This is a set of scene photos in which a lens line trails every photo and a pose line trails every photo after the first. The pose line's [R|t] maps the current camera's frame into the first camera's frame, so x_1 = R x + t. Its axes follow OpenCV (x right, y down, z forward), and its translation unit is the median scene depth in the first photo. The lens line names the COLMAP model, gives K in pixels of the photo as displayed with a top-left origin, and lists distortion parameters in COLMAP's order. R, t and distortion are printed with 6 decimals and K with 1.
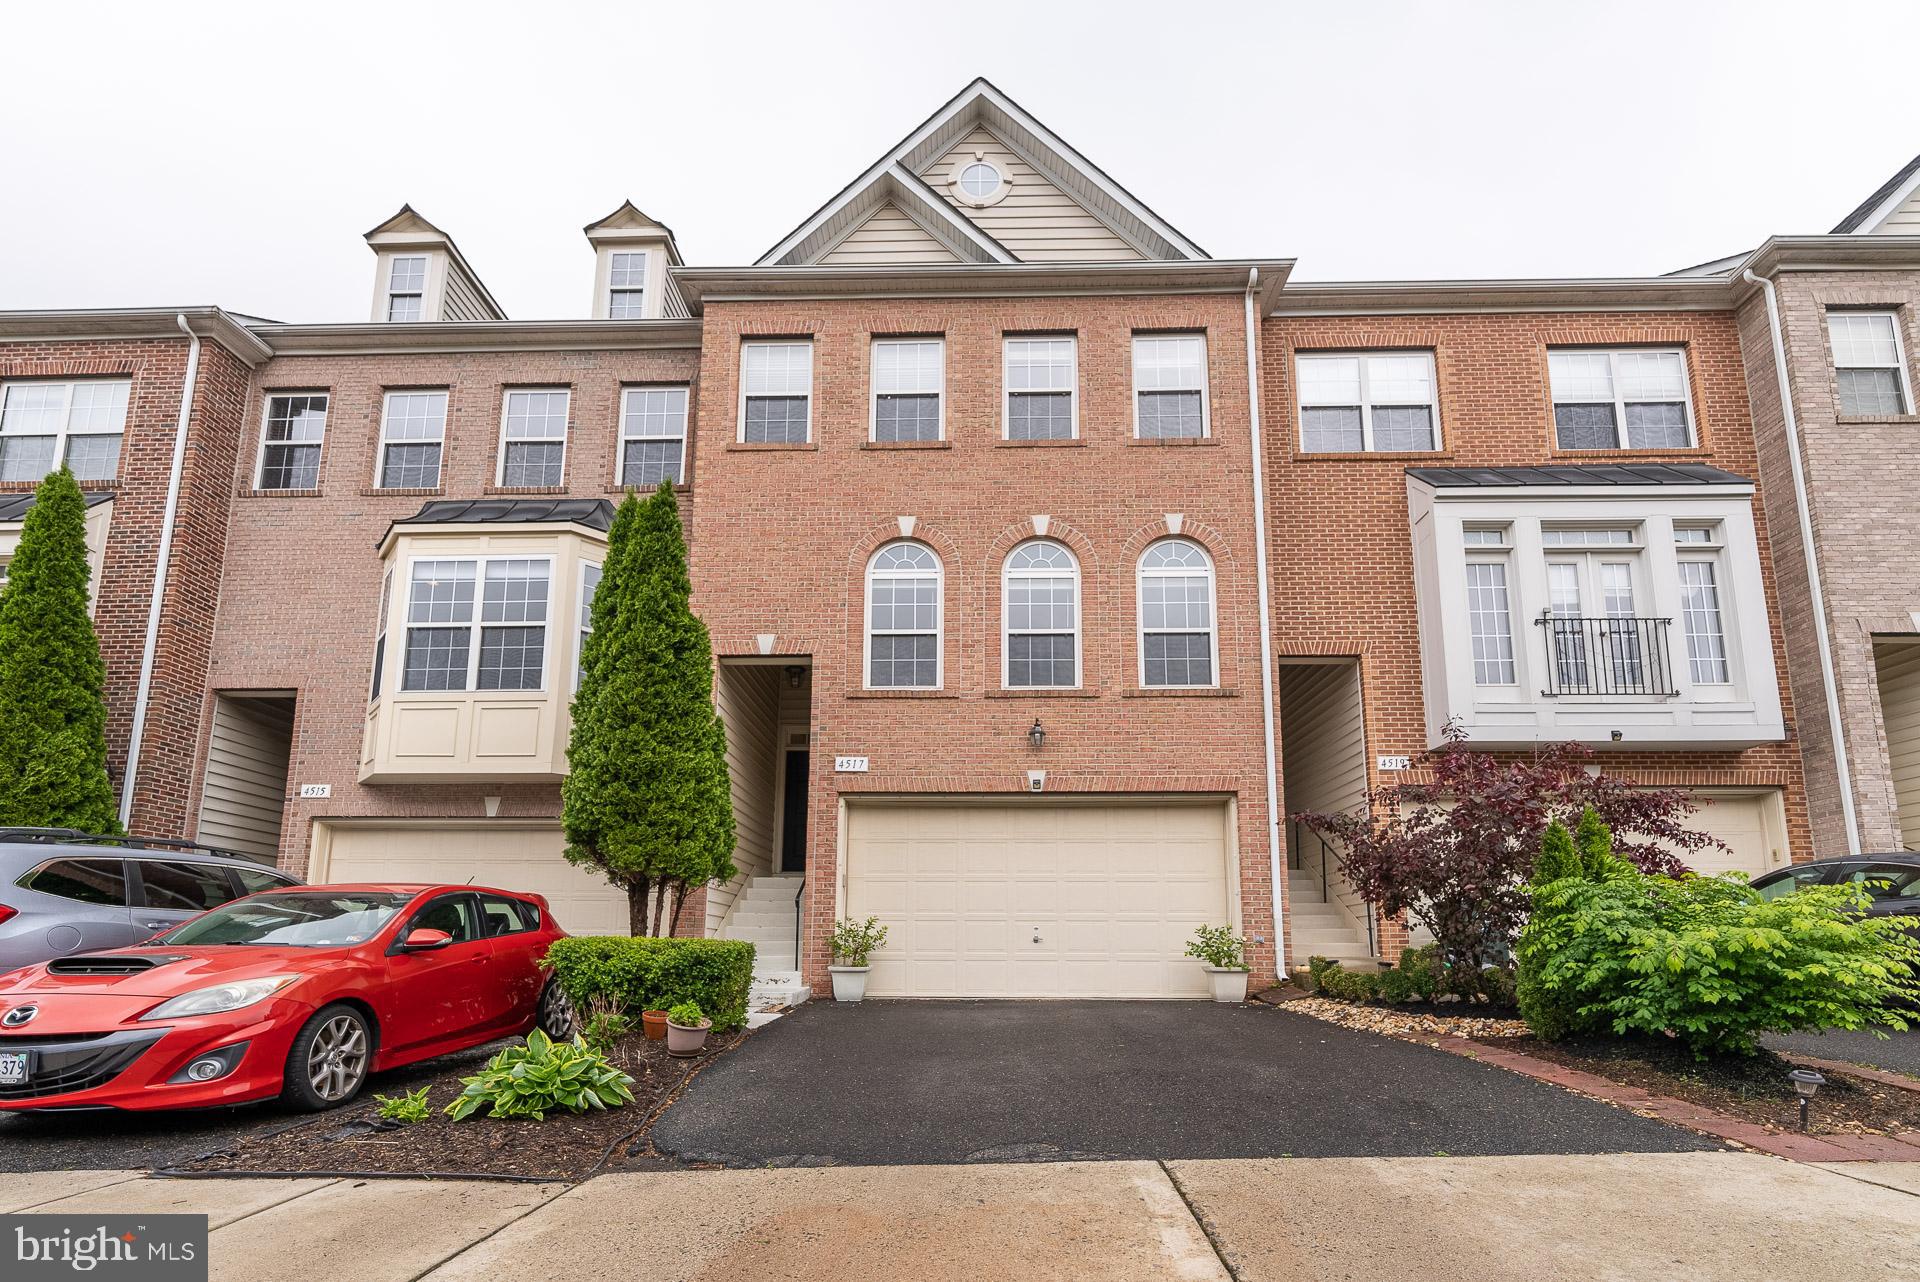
lens RADIAL K [[777.1, 0, 960.1], [0, 777.1, 652.7], [0, 0, 1]] dist [-0.000620, -0.000807]
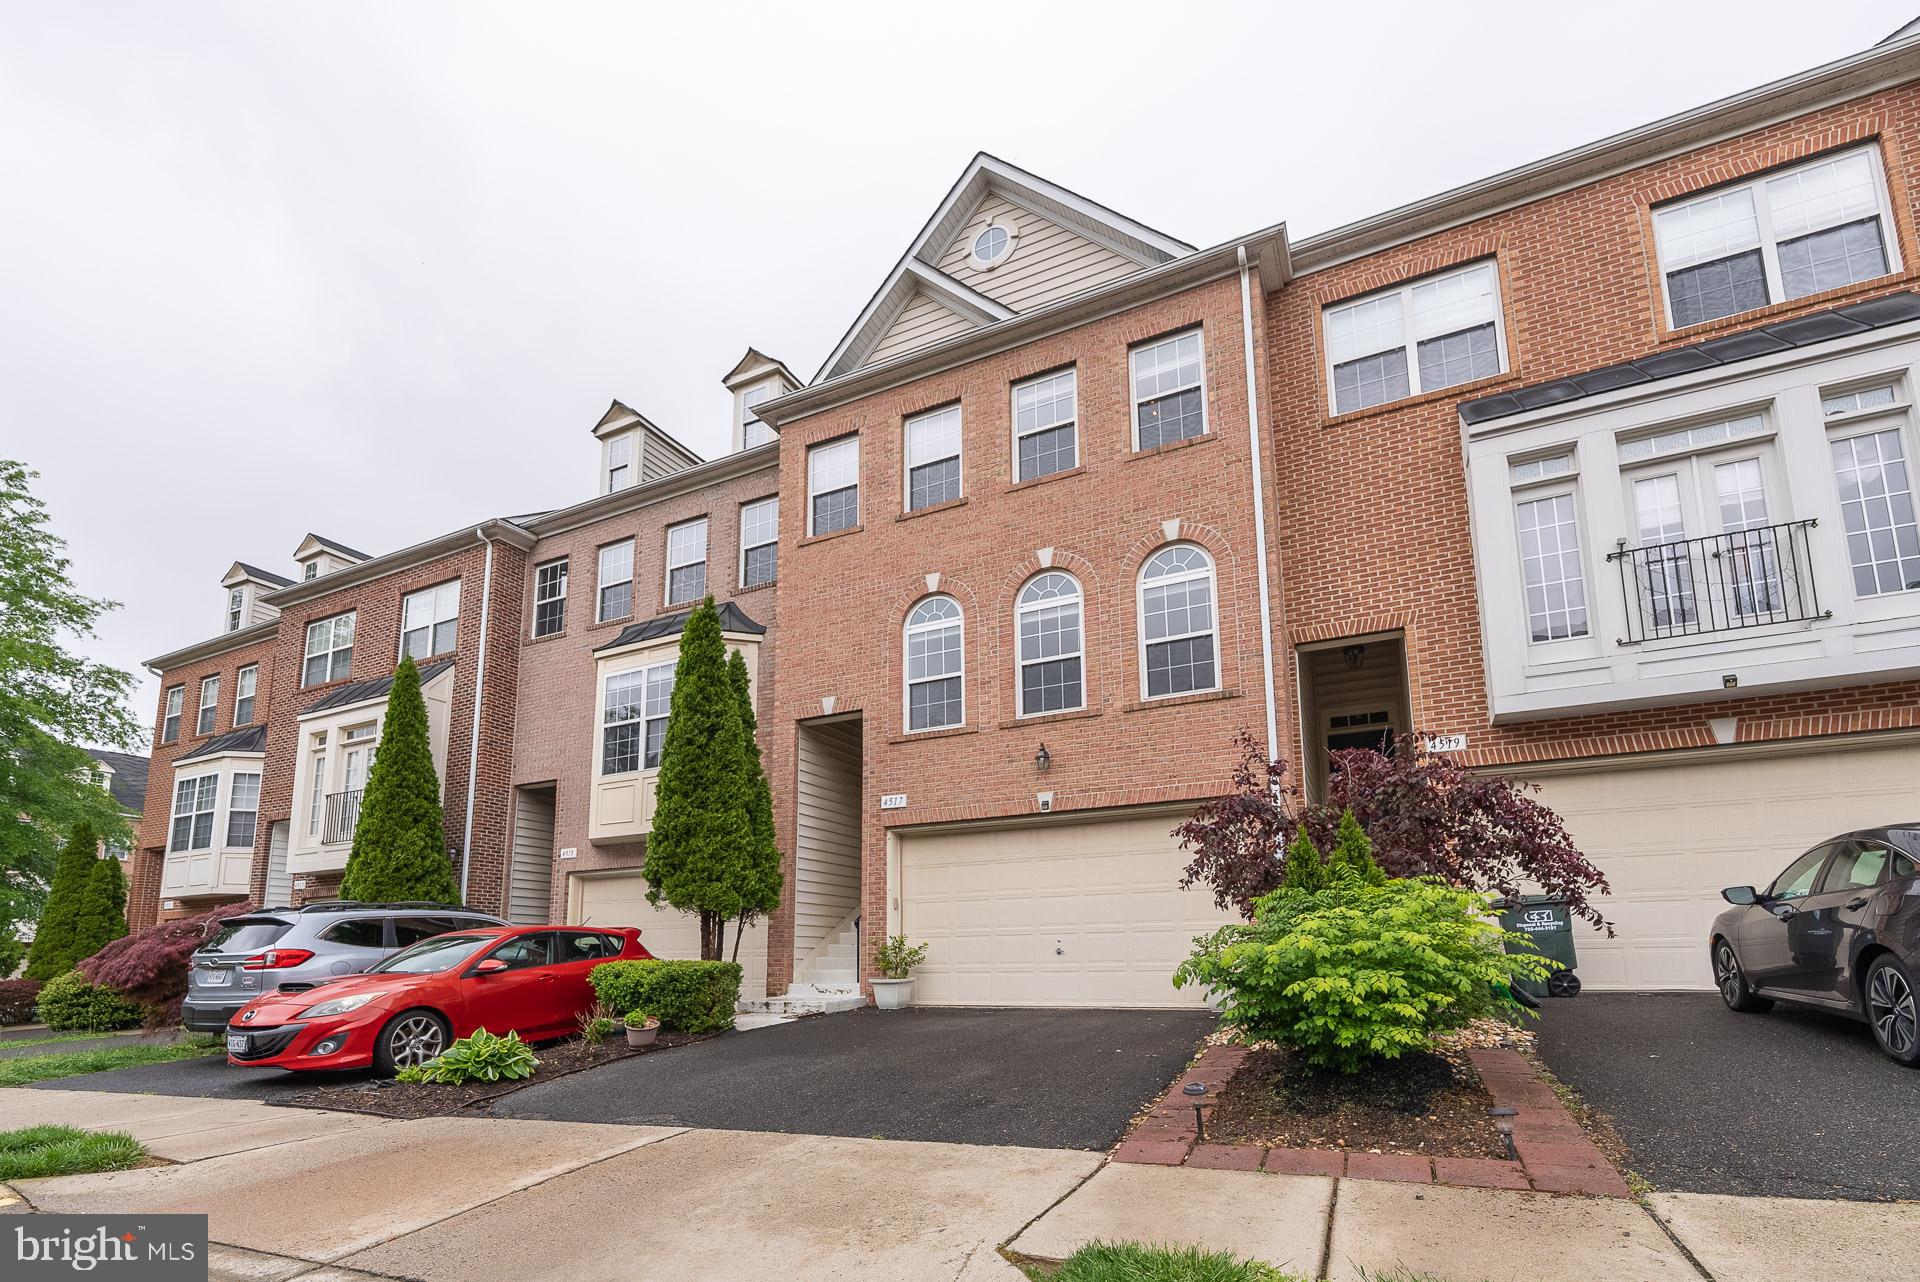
lens RADIAL K [[777.1, 0, 976.3], [0, 777.1, 635.5], [0, 0, 1]] dist [-0.000620, -0.000807]
pose [[0.920205, -0.164661, -0.355119, 0.379896], [0.155845, 0.986331, -0.053506, -0.017072], [0.359075, -0.006107, 0.933289, -0.029964]]
